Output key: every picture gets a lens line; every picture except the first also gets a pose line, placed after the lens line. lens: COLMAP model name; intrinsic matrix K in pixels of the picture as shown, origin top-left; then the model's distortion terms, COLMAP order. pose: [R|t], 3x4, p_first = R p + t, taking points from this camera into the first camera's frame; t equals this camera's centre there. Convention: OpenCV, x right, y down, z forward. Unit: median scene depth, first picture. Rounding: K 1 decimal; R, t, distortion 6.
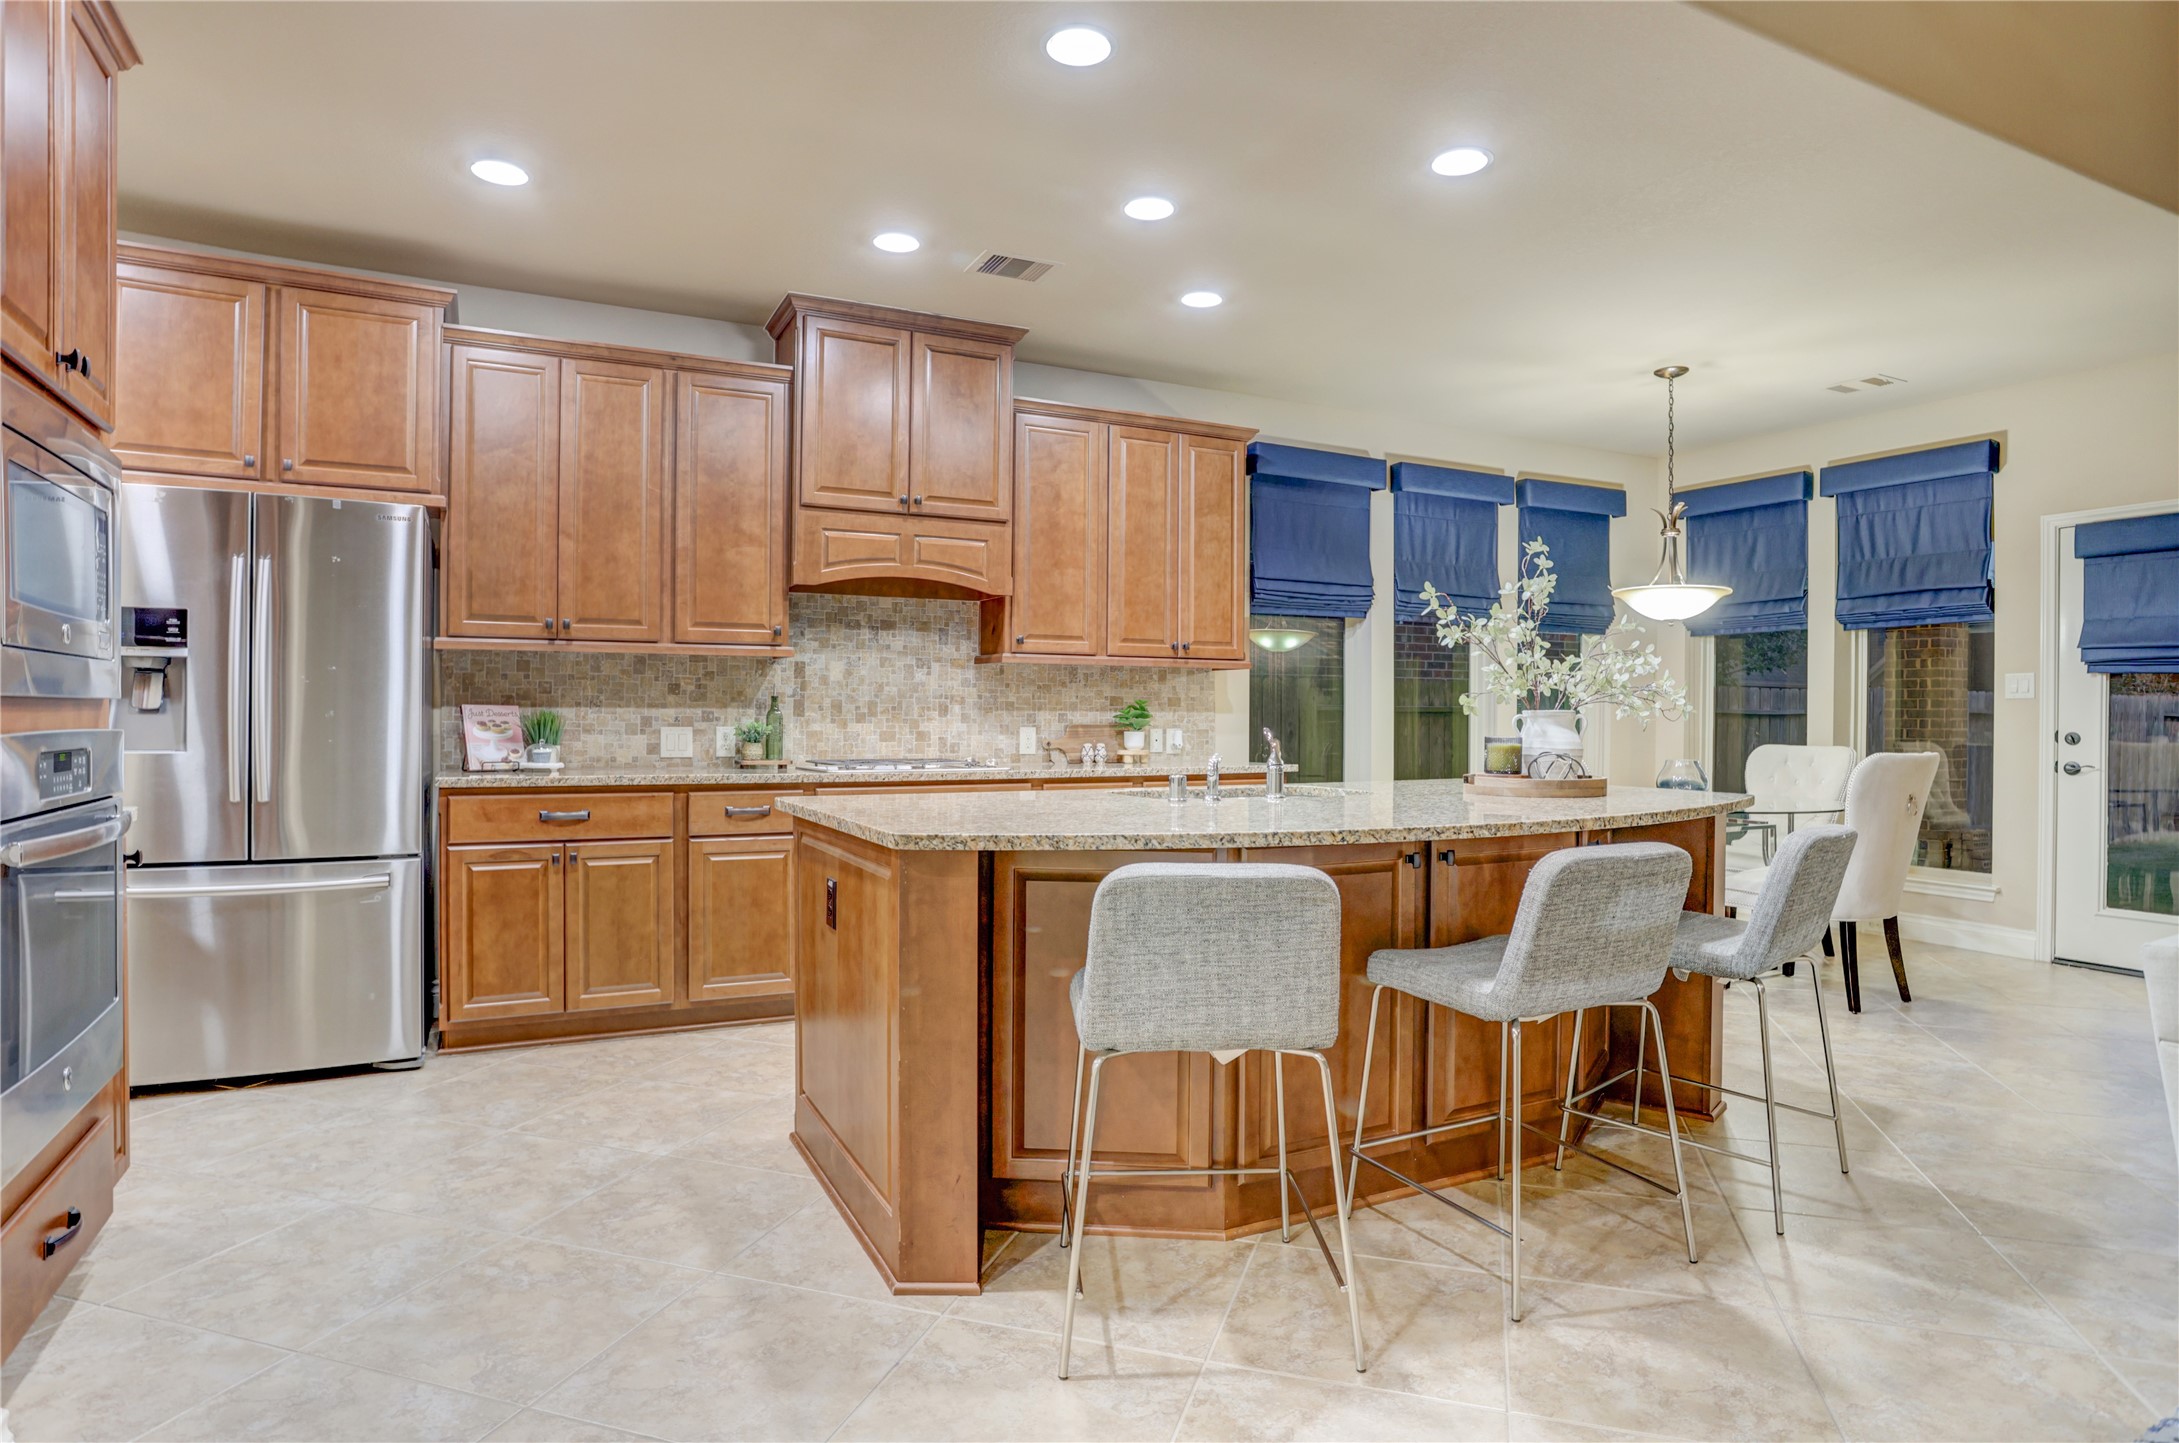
lens RADIAL K [[1211.8, 0, 1110.8], [0, 1211.8, 722.4], [0, 0, 1]] dist [-0.064062, 0.036323]
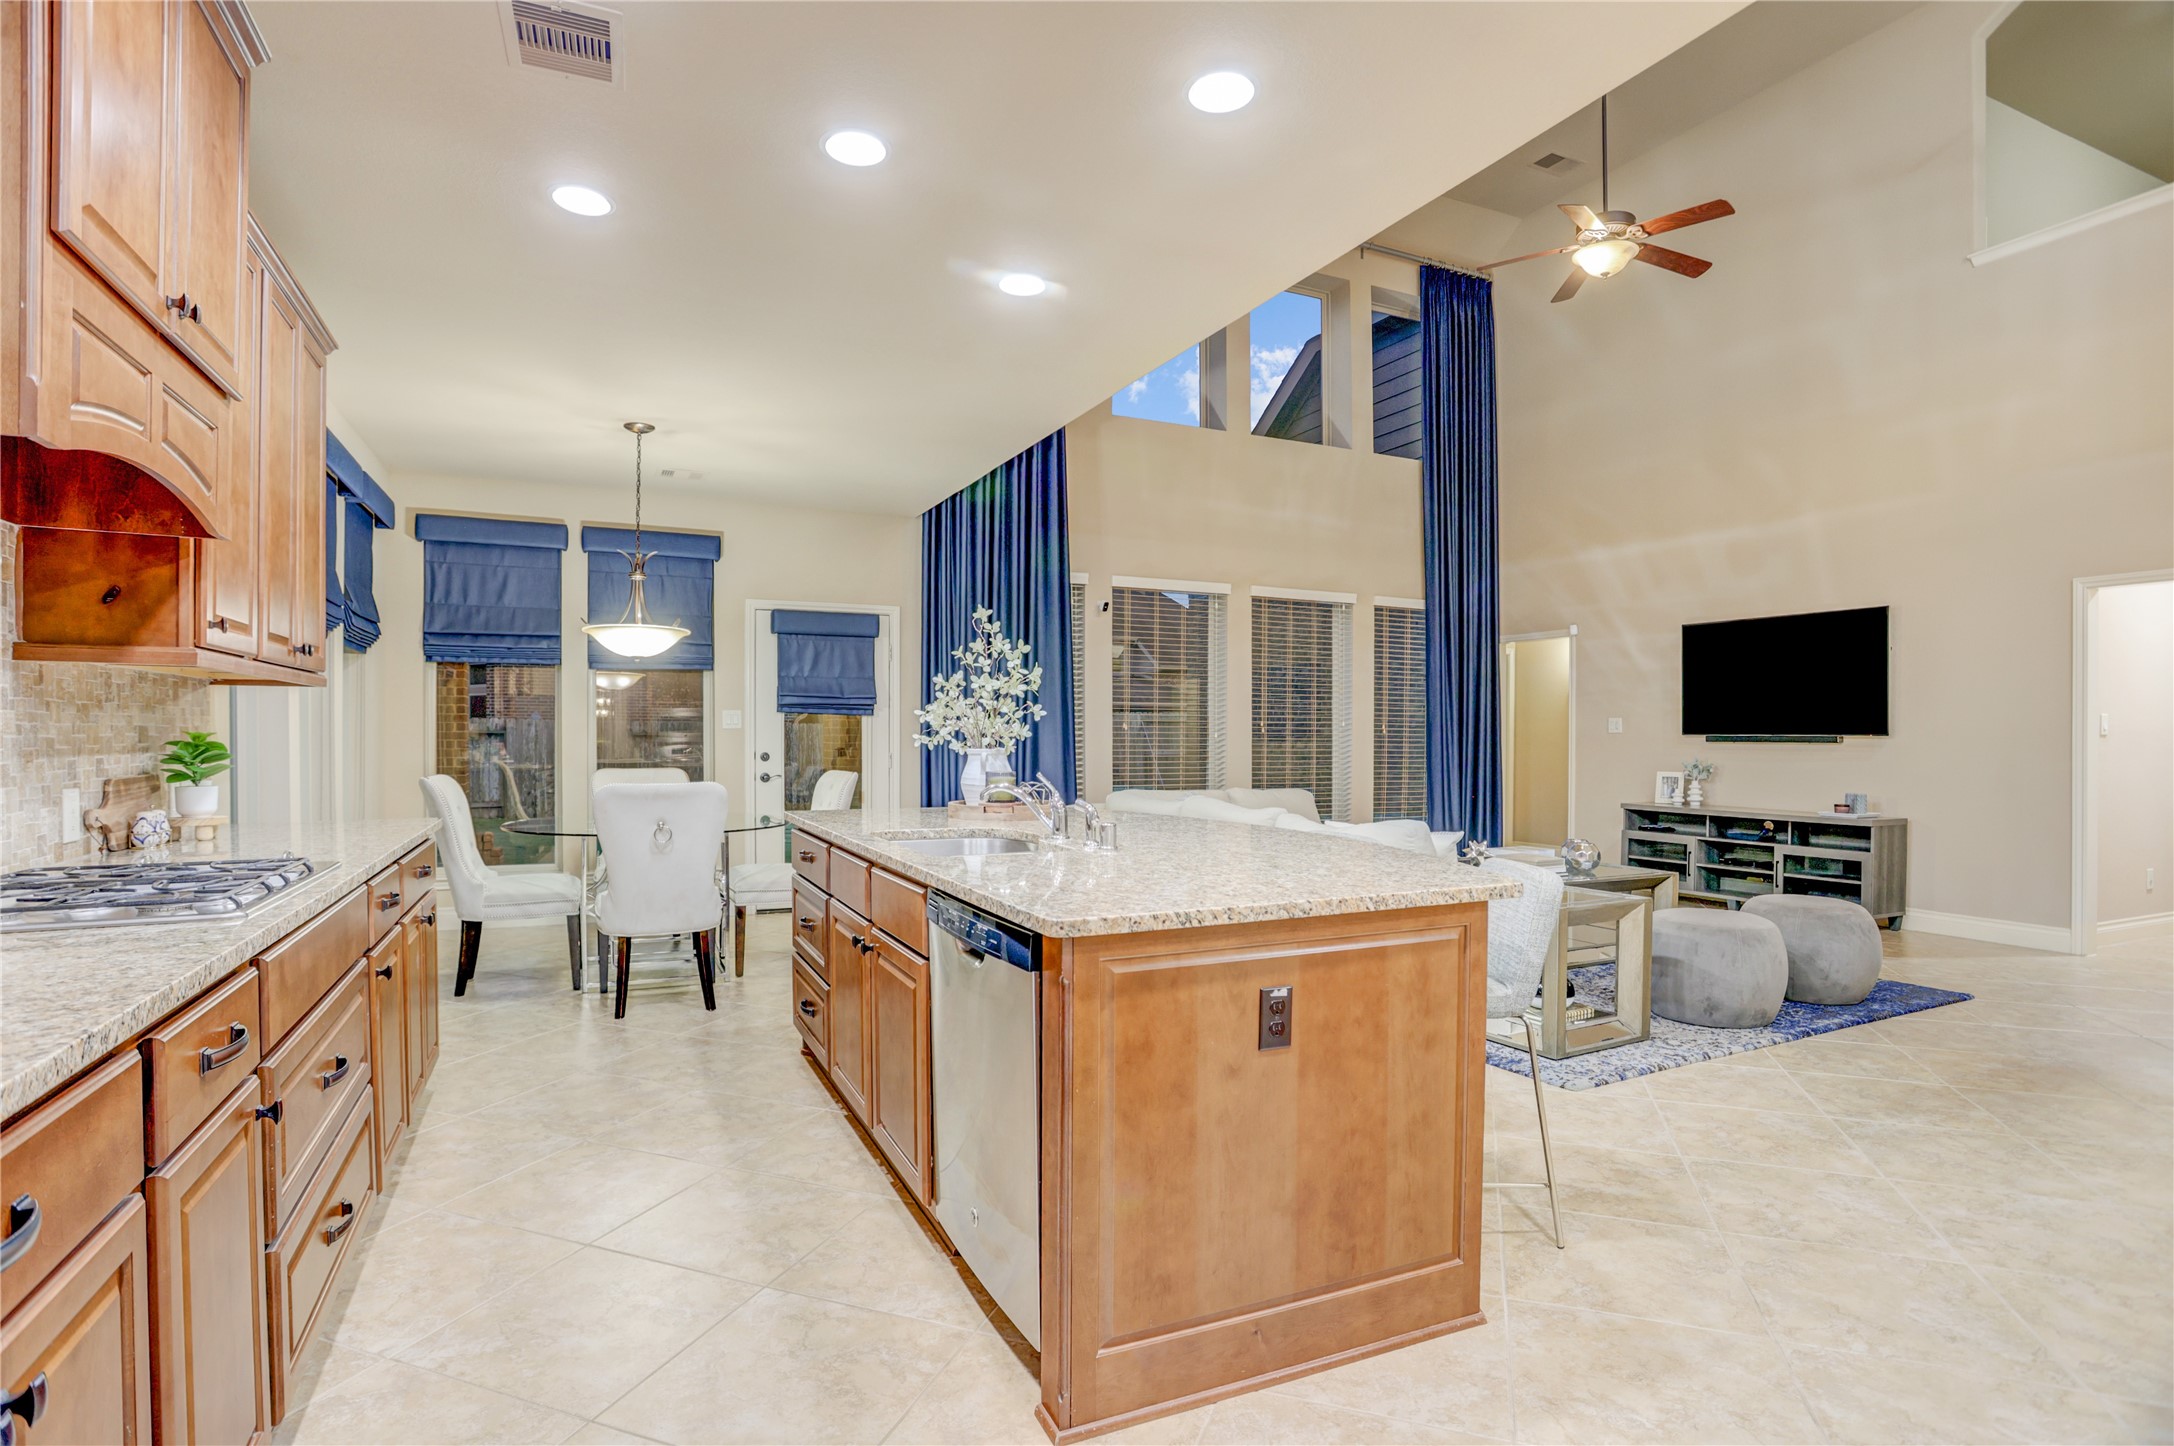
lens RADIAL K [[1062.5, 0, 1089.7], [0, 1062.5, 748.3], [0, 0, 1]] dist [-0.068834, 0.037239]
pose [[0.041591, -0.017471, 0.998982, -0.468283], [0.001235, 0.999847, 0.017435, -0.019007], [-0.999134, 0.000509, 0.041607, 0.557861]]
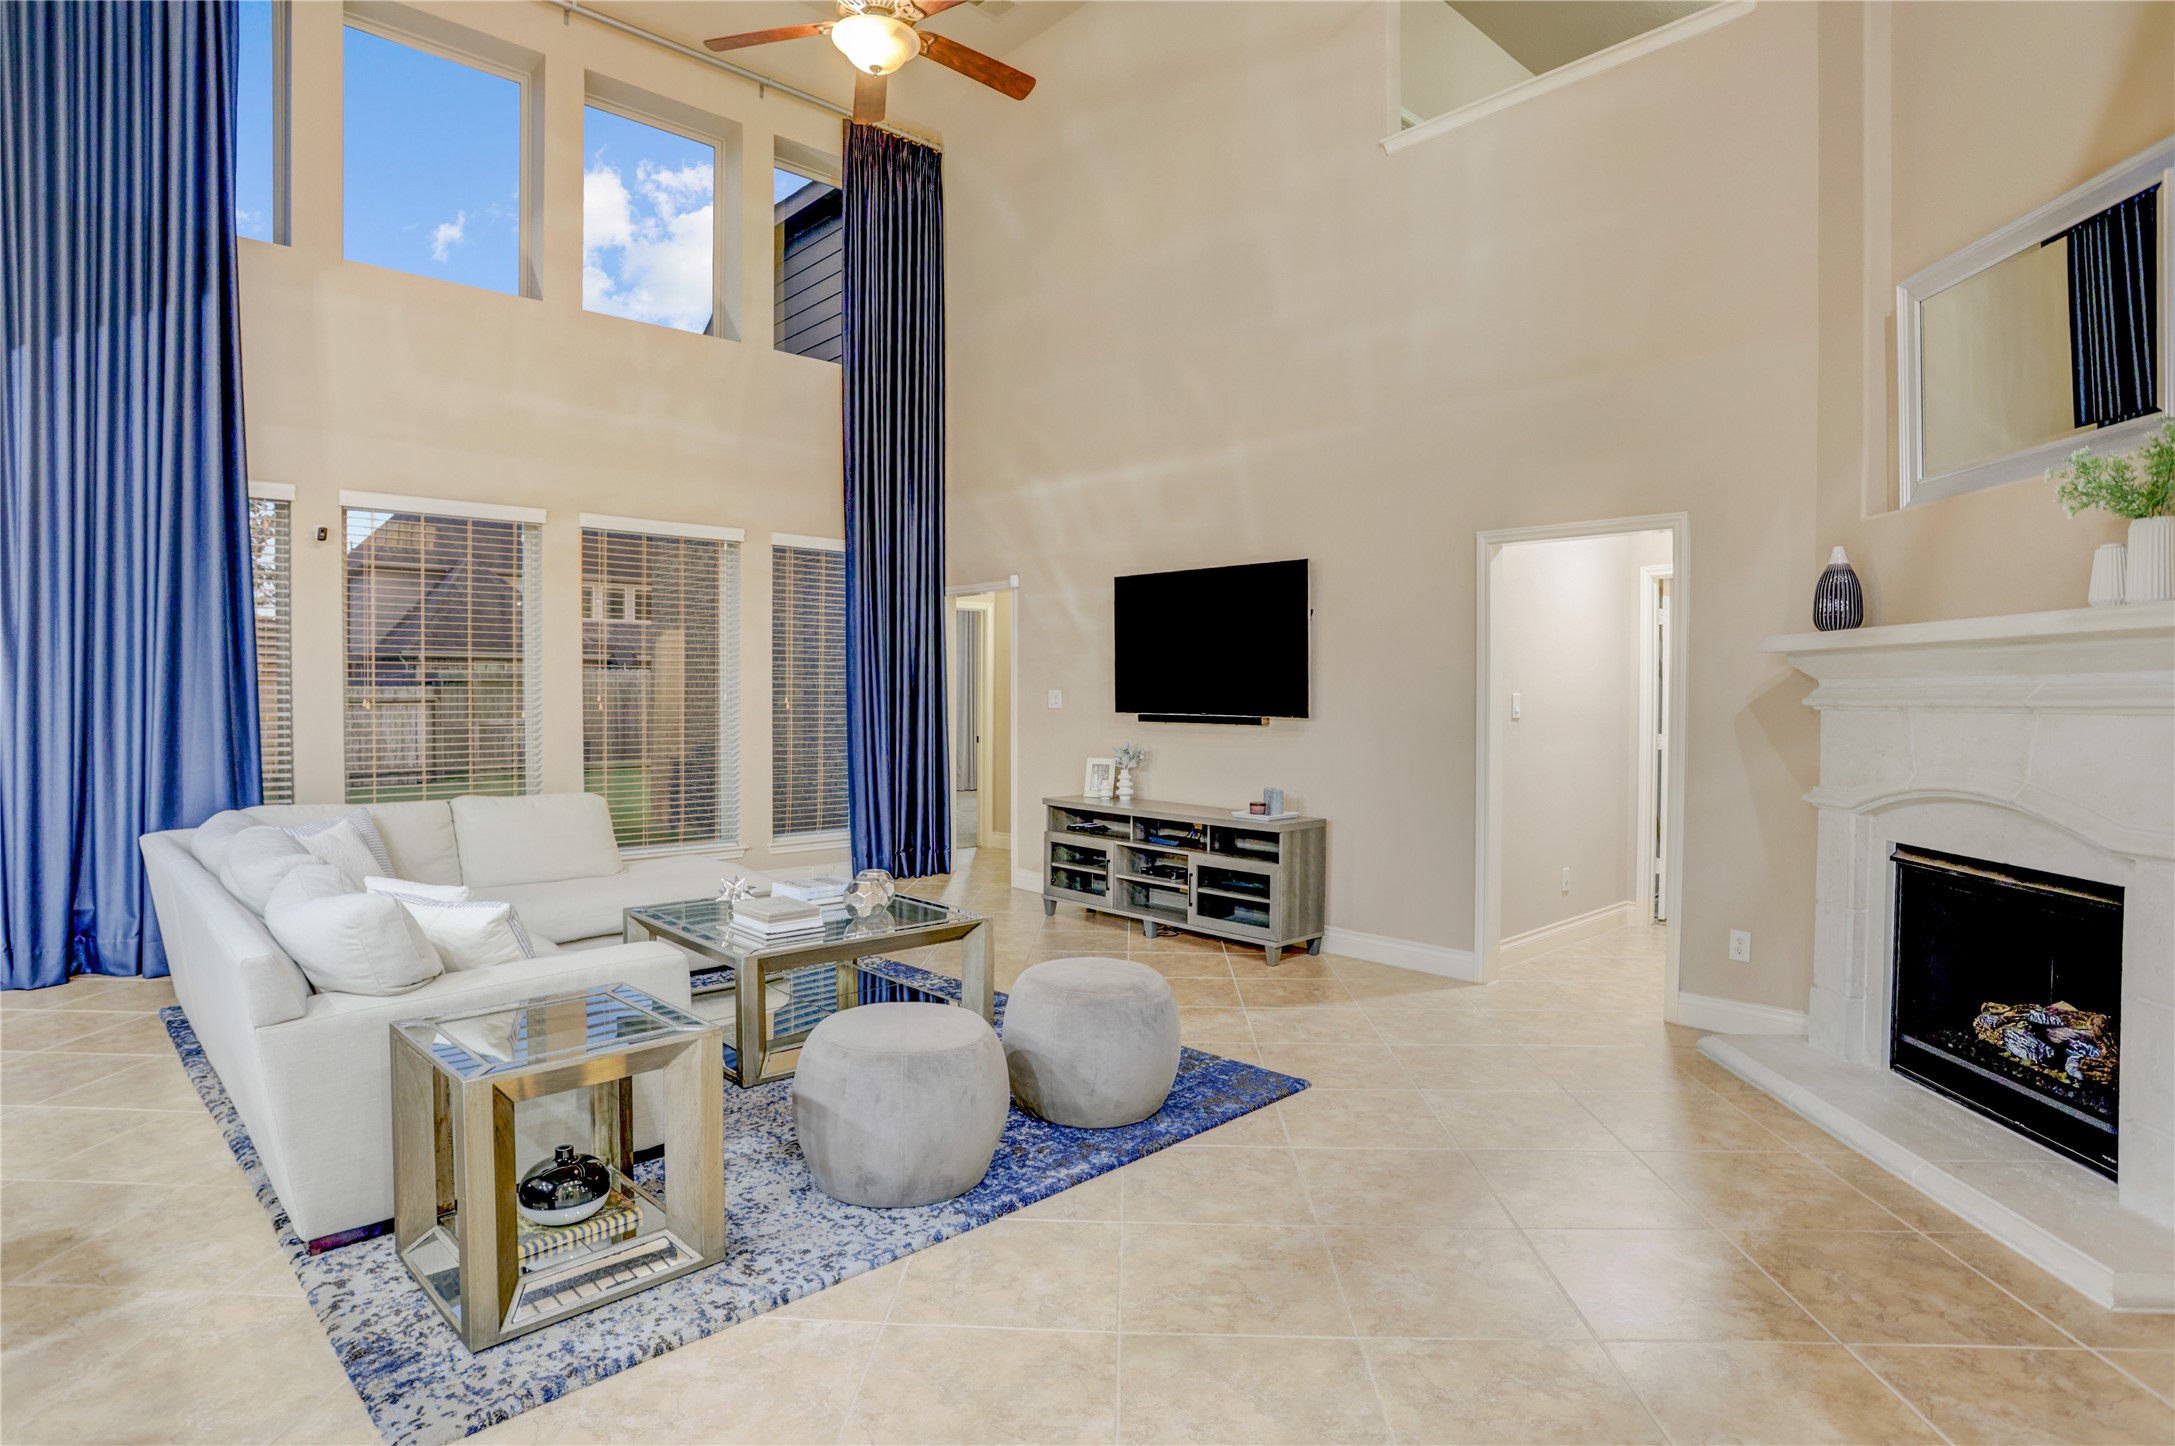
lens RADIAL K [[1119.7, 0, 1071.1], [0, 1119.7, 712.9], [0, 0, 1]] dist [-0.078780, 0.044449]
pose [[-0.252771, -0.023835, 0.967232, -0.192320], [0.000197, 0.999695, 0.024687, -0.042685], [-0.967526, 0.006431, -0.252689, 0.158430]]
